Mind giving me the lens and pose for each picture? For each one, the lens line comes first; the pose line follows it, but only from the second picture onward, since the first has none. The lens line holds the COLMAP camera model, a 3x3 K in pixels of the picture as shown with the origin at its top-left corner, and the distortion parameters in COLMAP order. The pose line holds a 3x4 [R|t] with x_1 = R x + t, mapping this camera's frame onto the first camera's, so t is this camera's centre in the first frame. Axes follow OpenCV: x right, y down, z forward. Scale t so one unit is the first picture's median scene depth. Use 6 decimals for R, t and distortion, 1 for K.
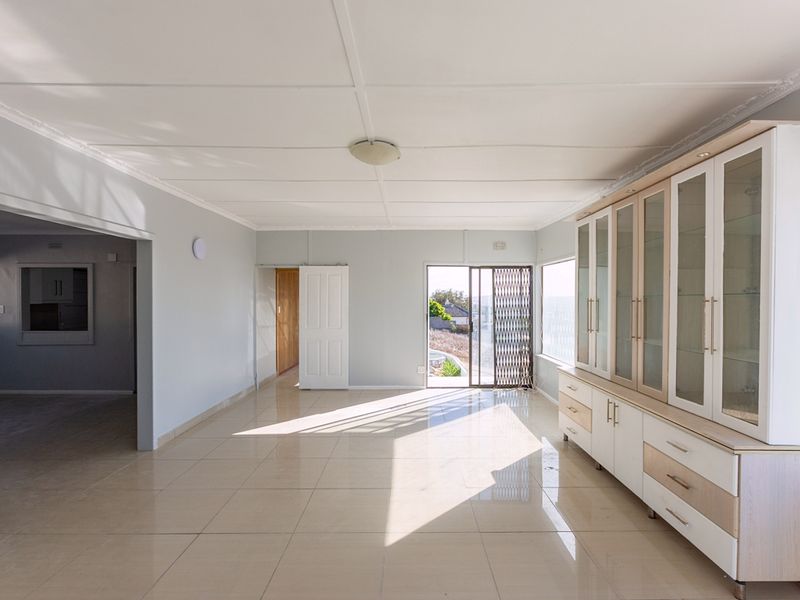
lens RADIAL K [[400.2, 0, 400.4], [0, 400.2, 304.1], [0, 0, 1]] dist [-0.000545, 0.000135]
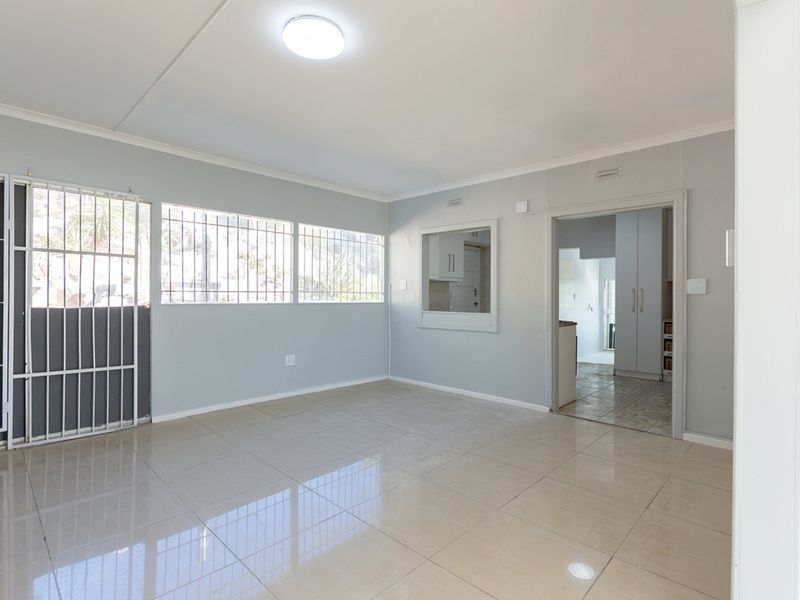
lens RADIAL K [[416.1, 0, 399.7], [0, 416.1, 296.7], [0, 0, 1]] dist [-0.004154, 0.000314]
pose [[0.715989, 0.004160, -0.698099, -0.373888], [-0.010430, 0.999934, -0.004738, 0.042582], [0.698034, 0.010674, 0.715985, 0.347596]]
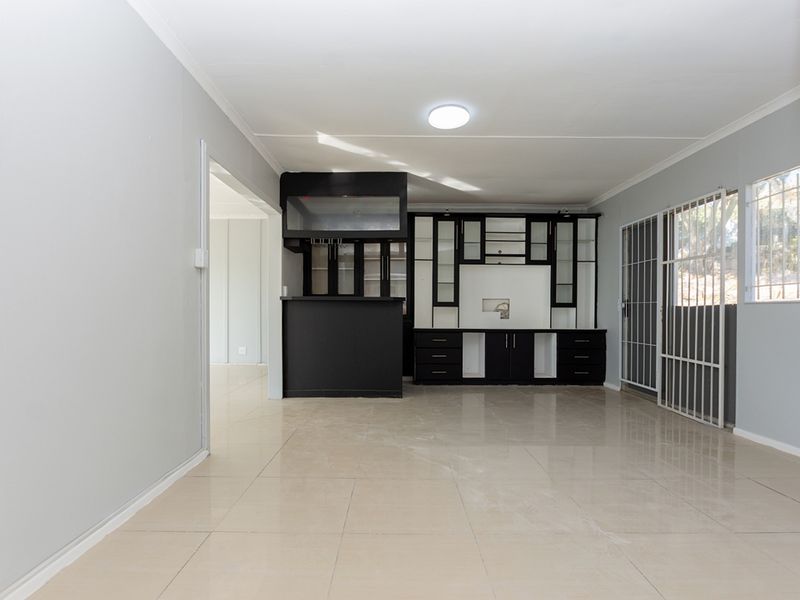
lens RADIAL K [[400.2, 0, 400.4], [0, 400.2, 304.1], [0, 0, 1]] dist [-0.000545, 0.000135]
pose [[-0.999730, -0.007290, -0.022085, -0.600764], [-0.007110, 0.999941, -0.008209, 0.064284], [0.022143, -0.008050, -0.999722, 1.050406]]
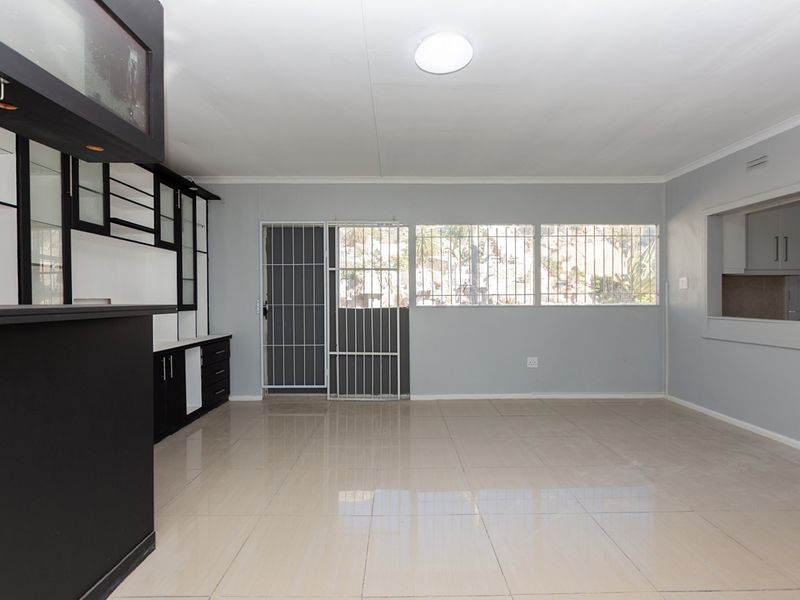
lens RADIAL K [[400.2, 0, 400.4], [0, 400.2, 304.1], [0, 0, 1]] dist [-0.000545, 0.000135]
pose [[0.010148, 0.012469, -0.999871, -0.317252], [-0.002611, 0.999919, 0.012444, 0.041582], [0.999945, 0.002484, 0.010180, 0.504794]]
